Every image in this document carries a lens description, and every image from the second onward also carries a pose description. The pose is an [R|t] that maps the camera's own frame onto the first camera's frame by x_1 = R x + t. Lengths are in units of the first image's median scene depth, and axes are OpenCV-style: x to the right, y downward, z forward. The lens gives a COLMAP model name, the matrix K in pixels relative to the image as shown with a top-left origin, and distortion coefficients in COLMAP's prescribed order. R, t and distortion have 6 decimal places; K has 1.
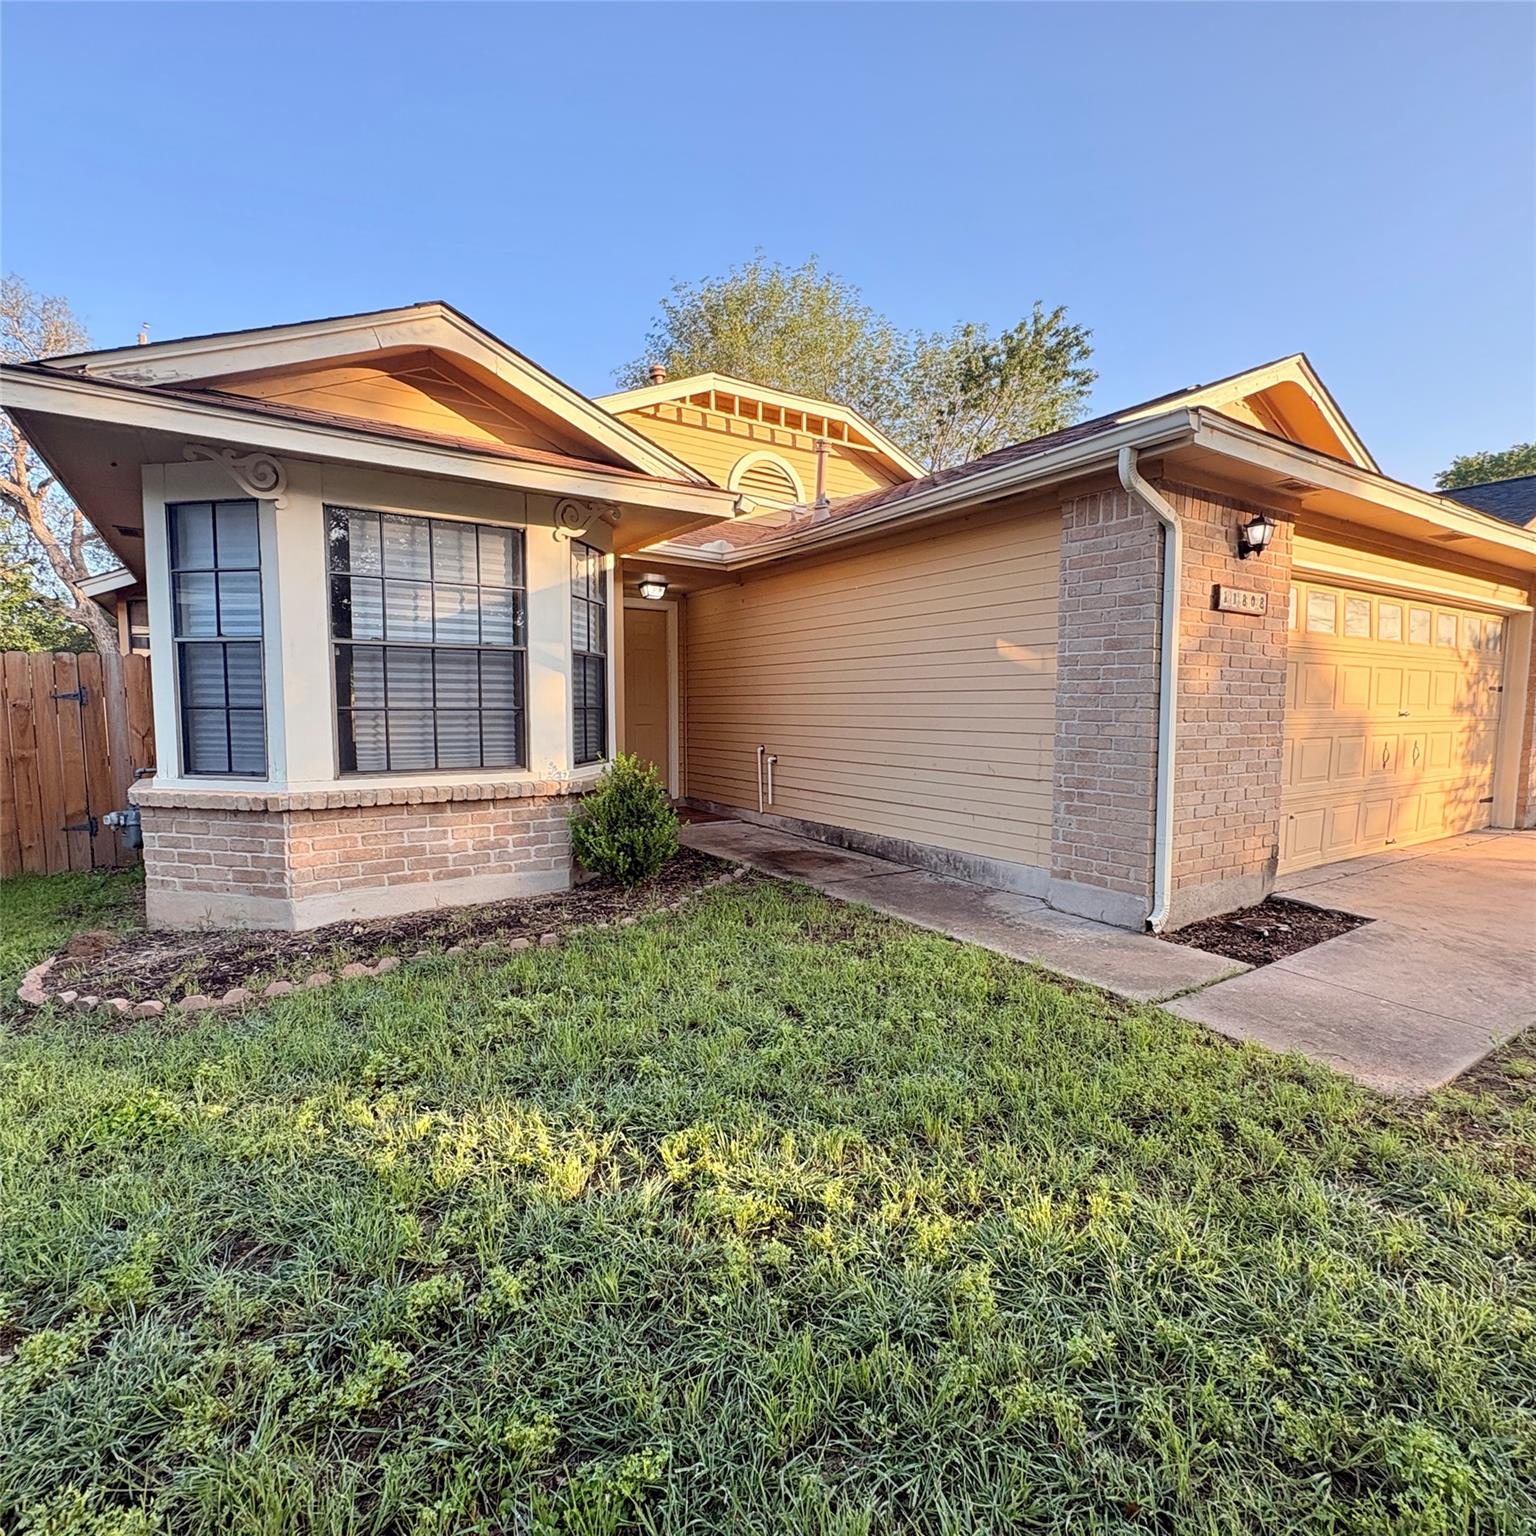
lens RADIAL K [[814.4, 0, 765.7], [0, 814.4, 767.8], [0, 0, 1]] dist [-0.002080, 0.001676]
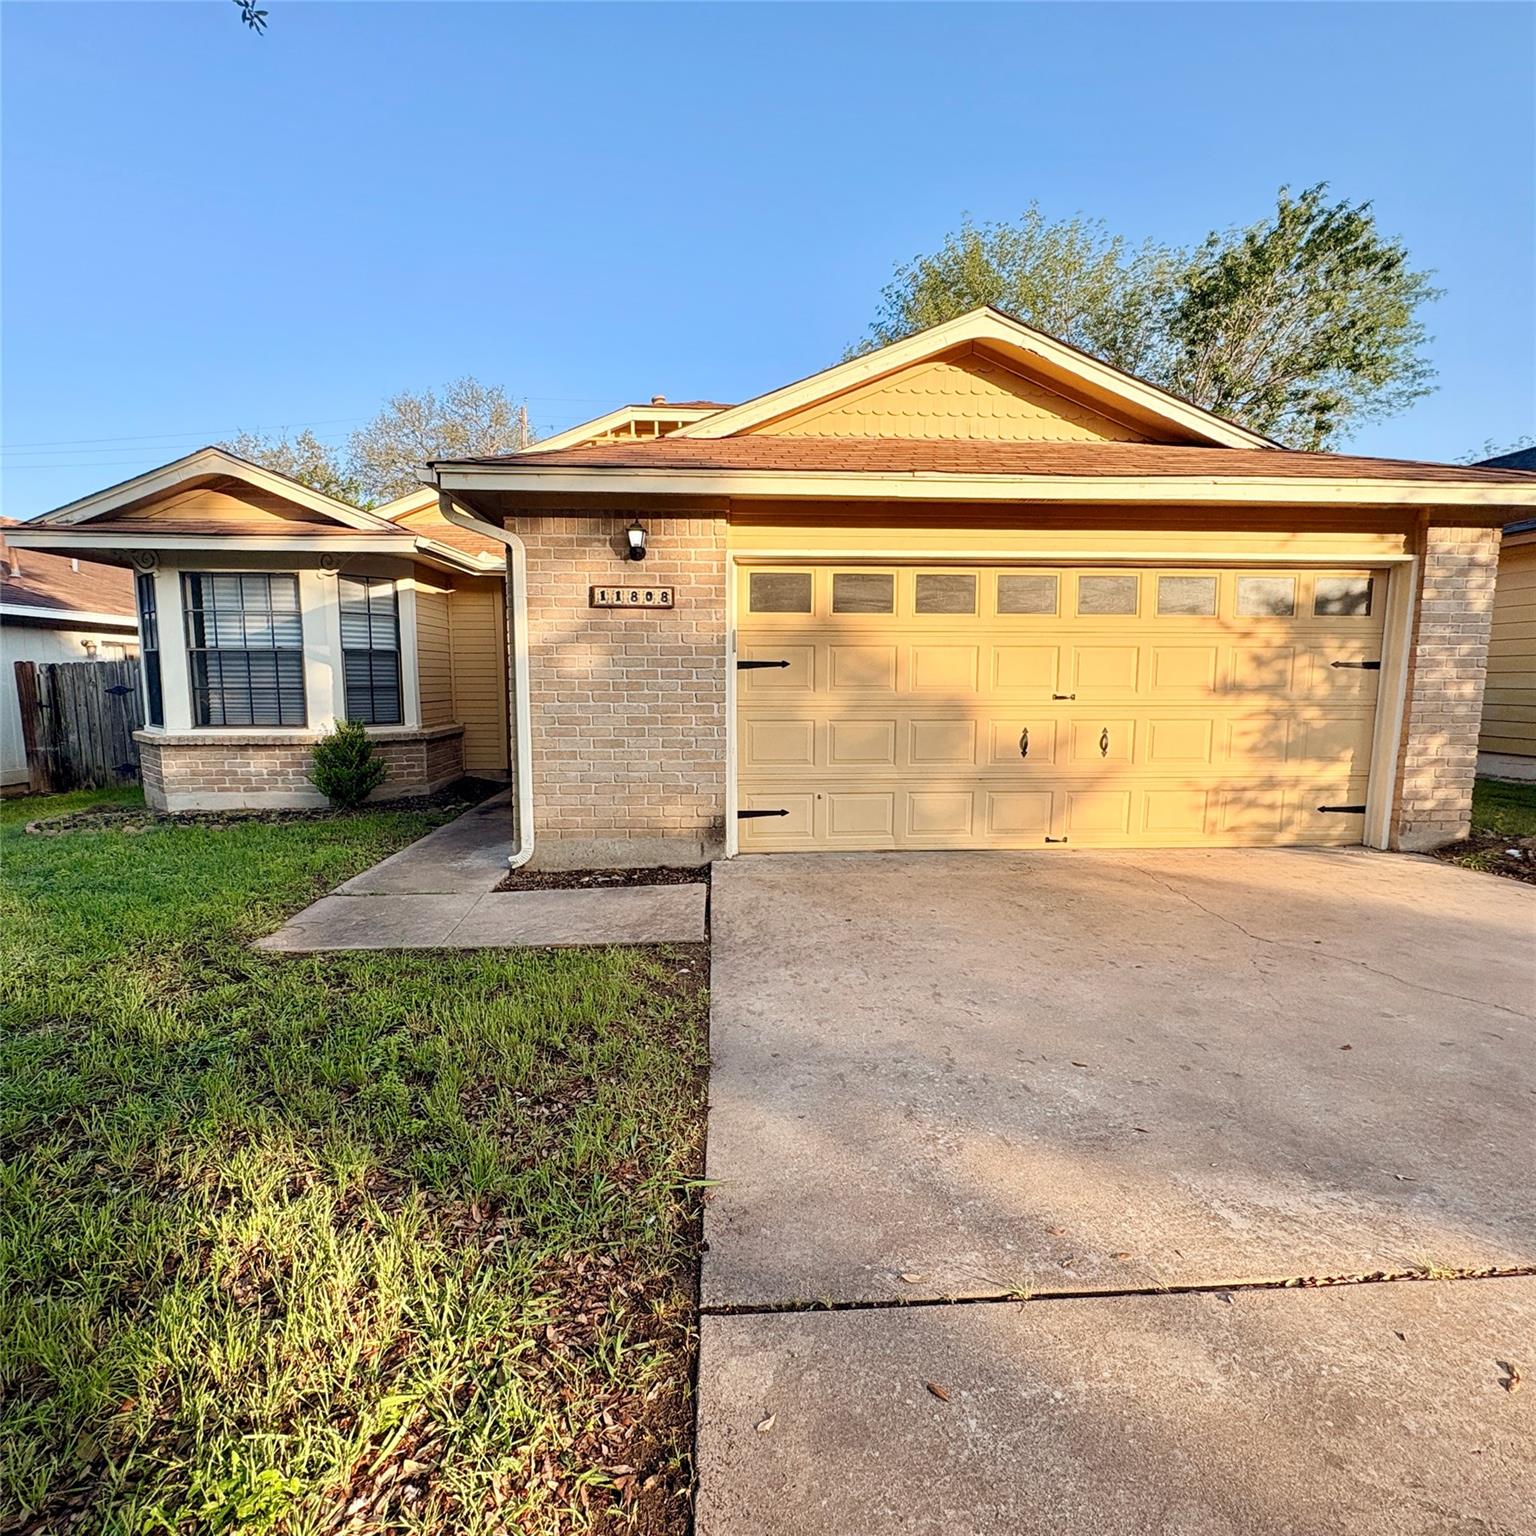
lens RADIAL K [[814.4, 0, 765.7], [0, 814.4, 767.8], [0, 0, 1]] dist [-0.002080, 0.001676]
pose [[0.865829, 0.053190, -0.497505, 1.319263], [-0.037181, 0.998424, 0.042039, -0.019977], [0.498957, -0.017901, 0.866442, 0.090305]]
